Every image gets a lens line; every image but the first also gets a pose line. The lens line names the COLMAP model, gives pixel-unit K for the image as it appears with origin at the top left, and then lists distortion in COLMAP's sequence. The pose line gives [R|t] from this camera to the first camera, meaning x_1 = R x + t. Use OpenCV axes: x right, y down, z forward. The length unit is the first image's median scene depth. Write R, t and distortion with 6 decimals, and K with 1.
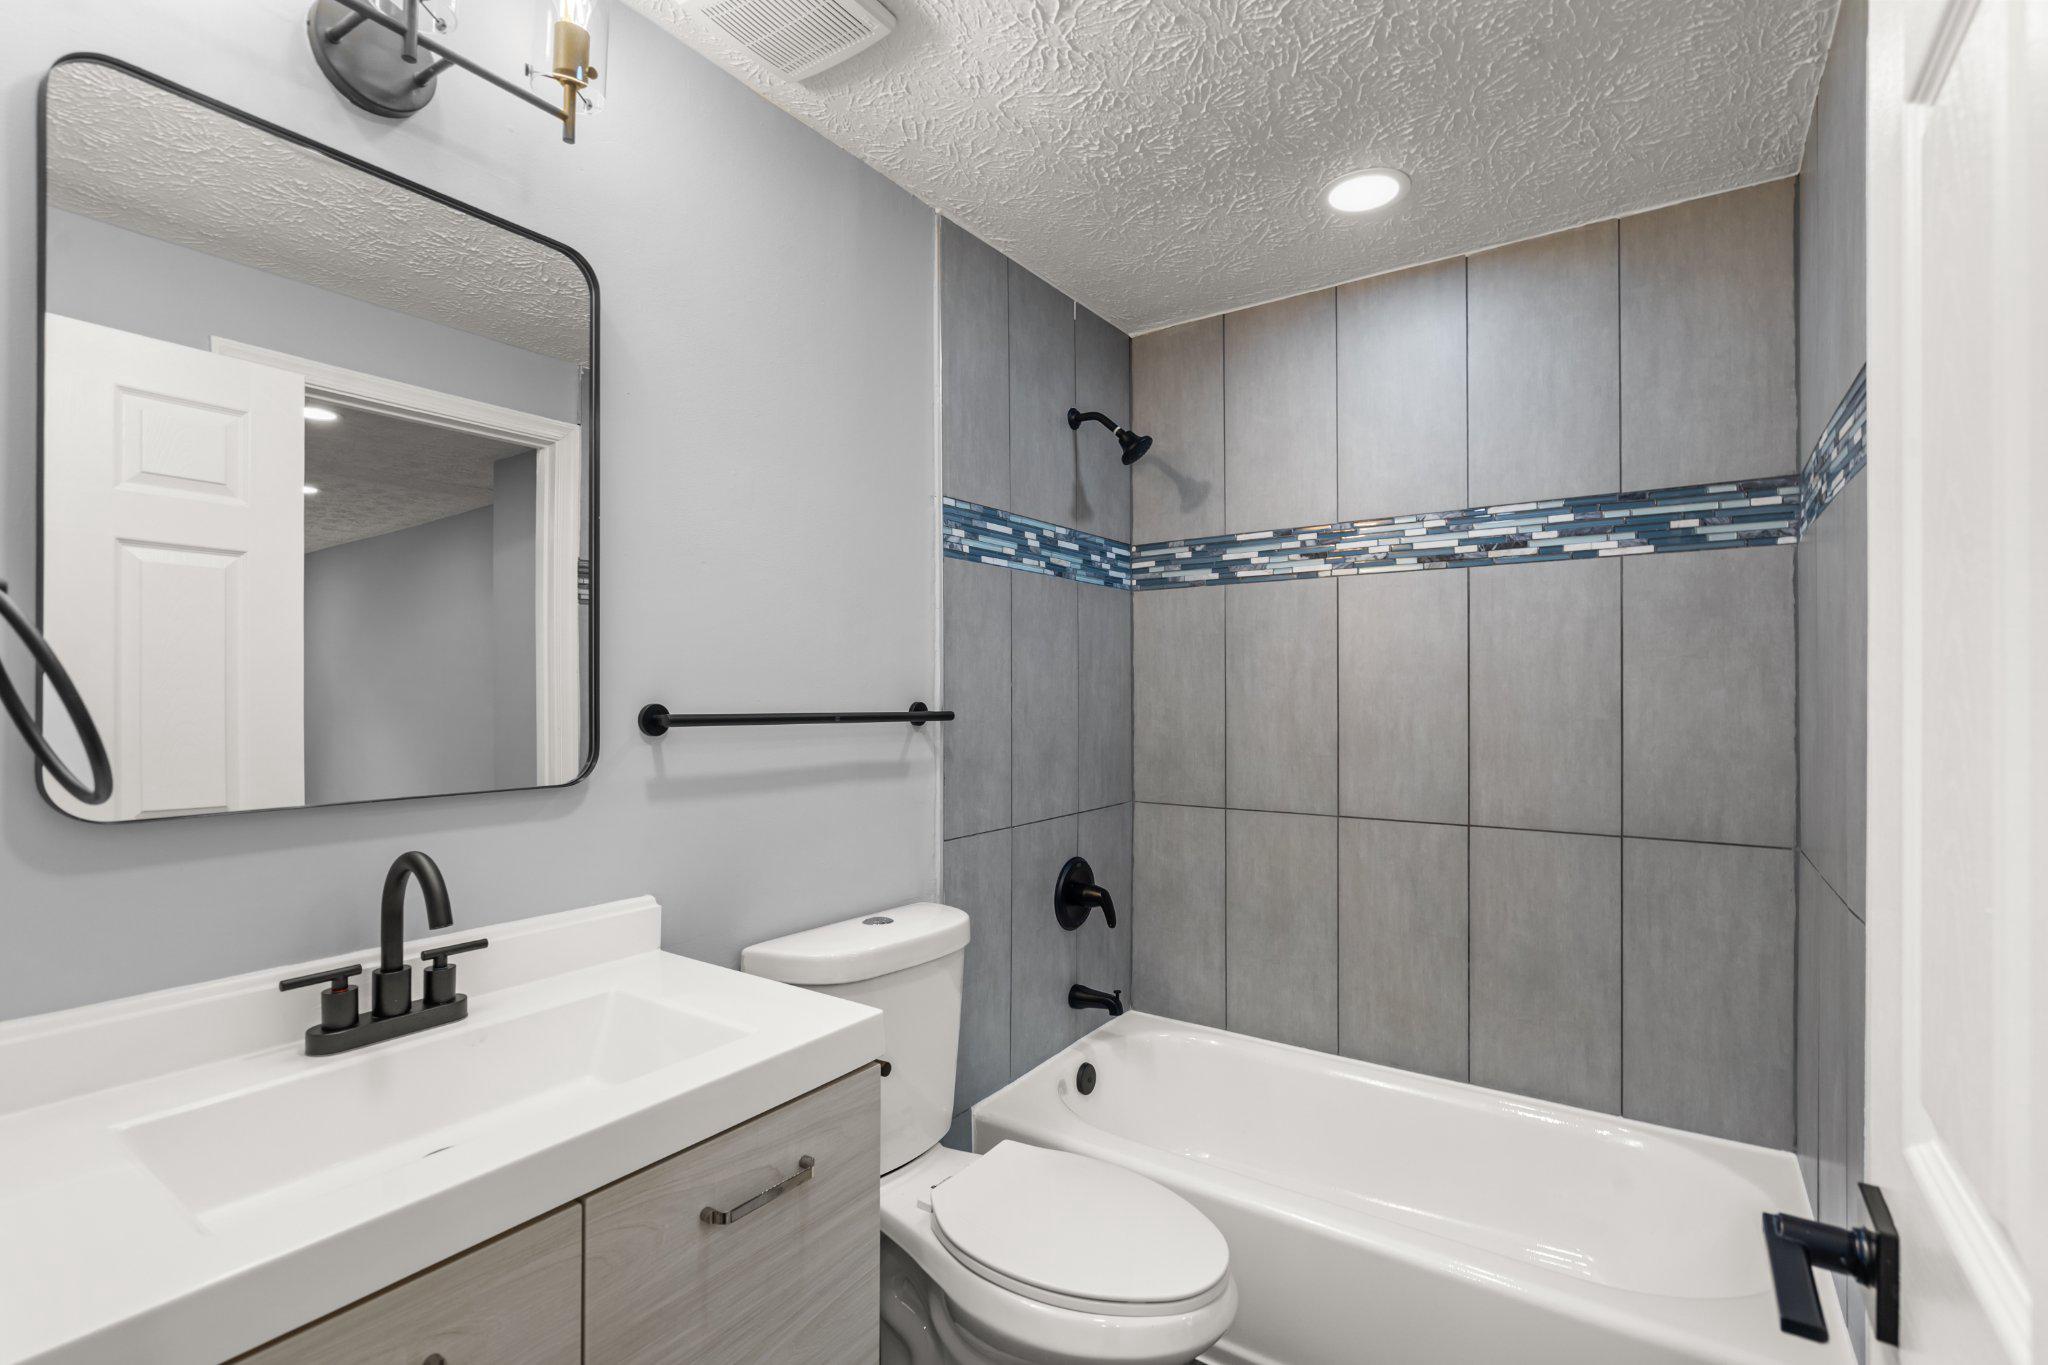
lens RADIAL K [[927.2, 0, 1022.0], [0, 927.2, 680.9], [0, 0, 1]] dist [-0.003917, 0.002511]
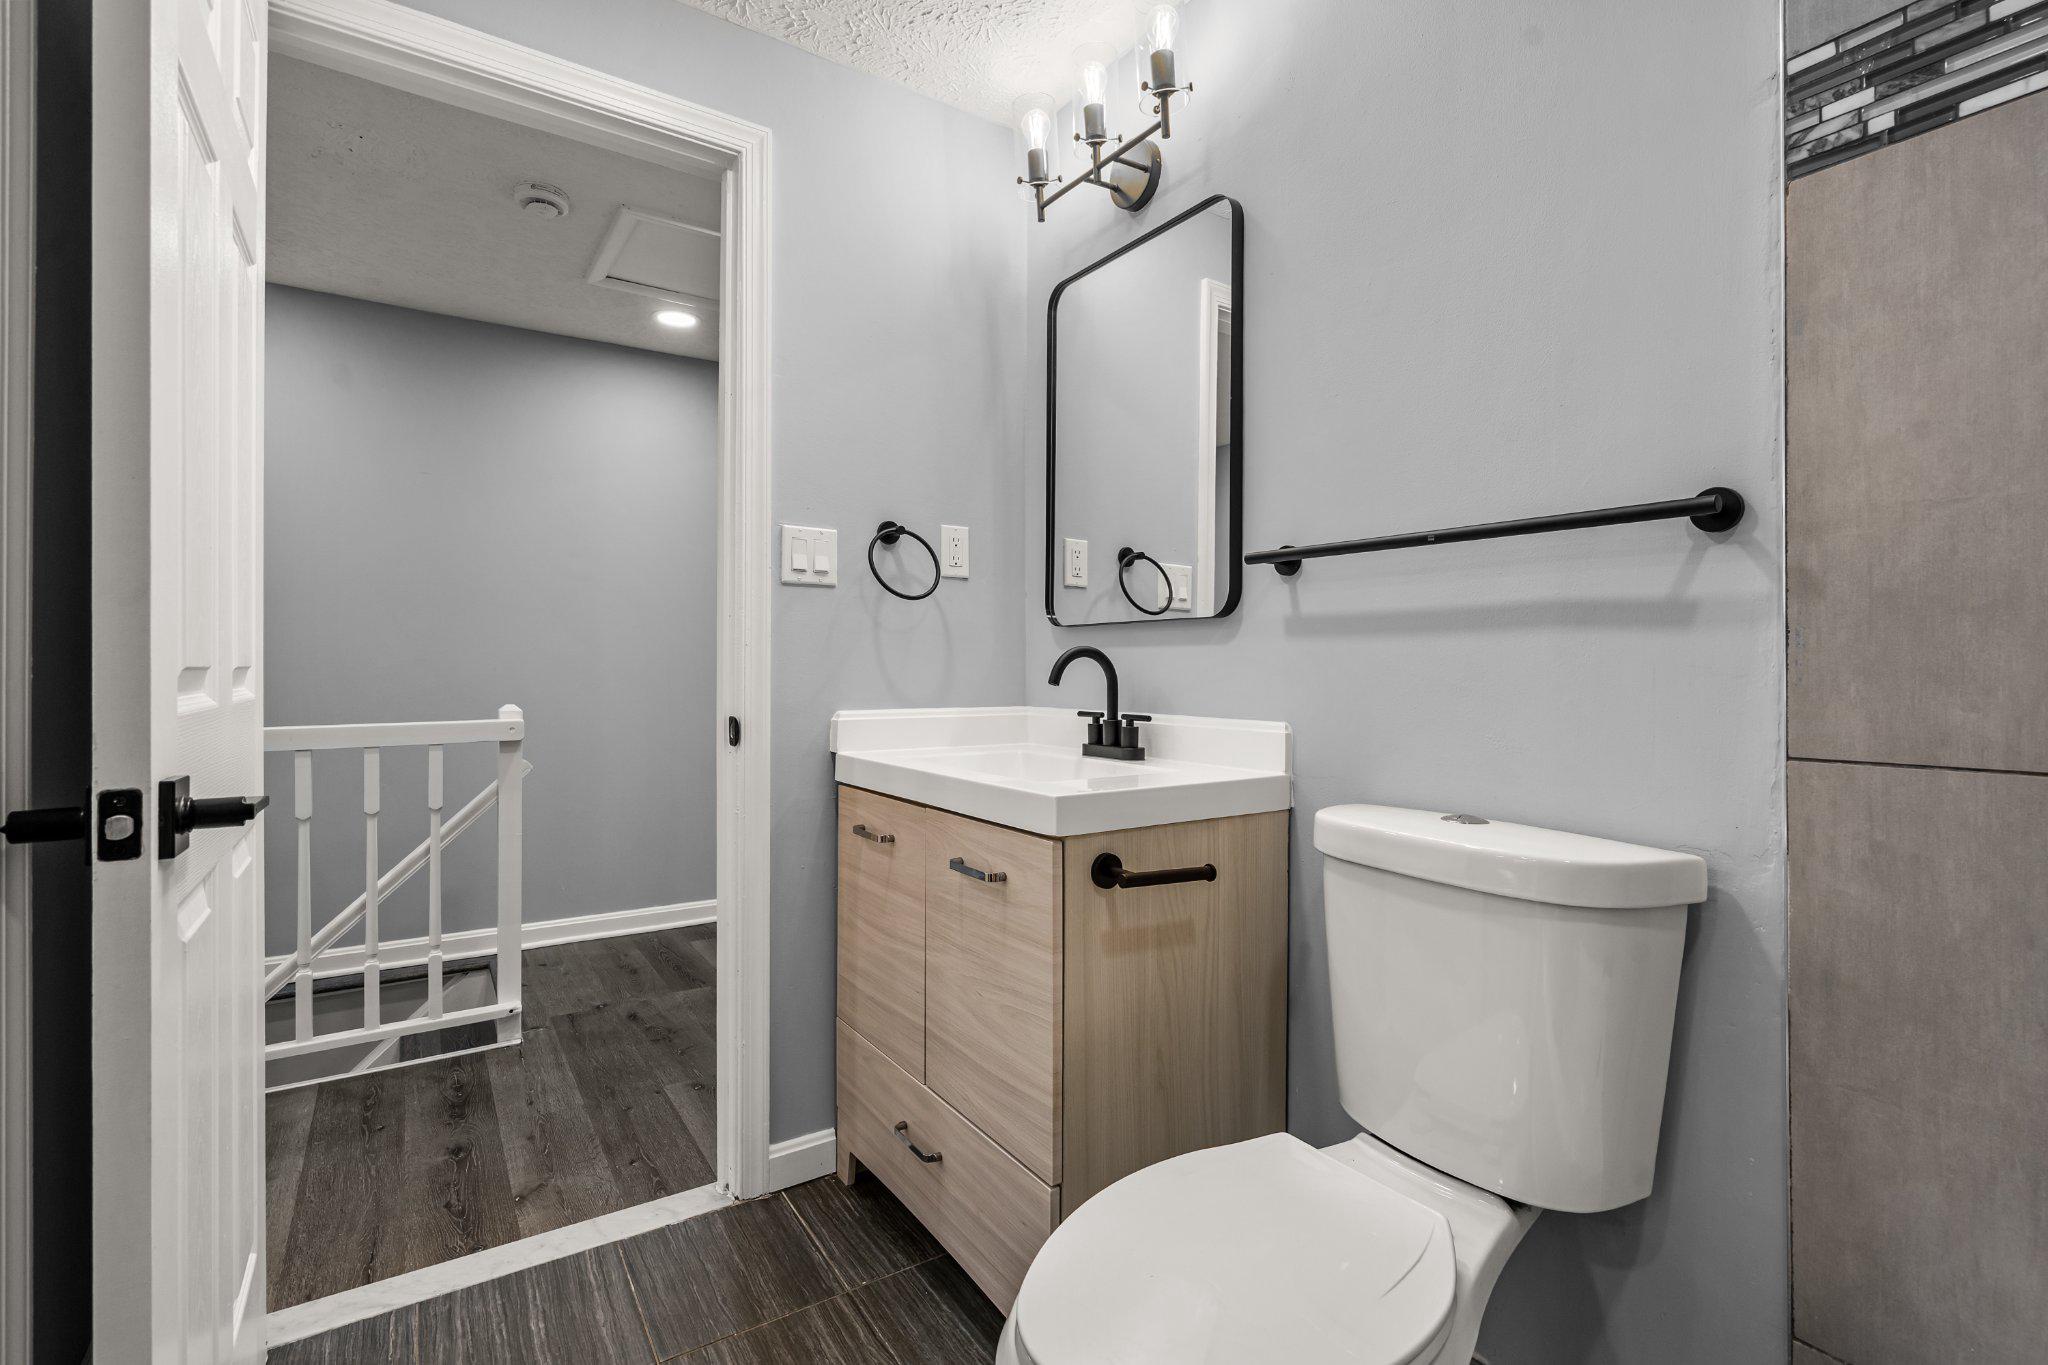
lens RADIAL K [[935.5, 0, 1027.0], [0, 935.5, 653.9], [0, 0, 1]] dist [-0.000253, 0.000529]
pose [[-0.364151, -0.015359, -0.931213, 0.800453], [0.011133, 0.999721, -0.020843, 0.187309], [0.931273, -0.017957, -0.363879, 1.227082]]
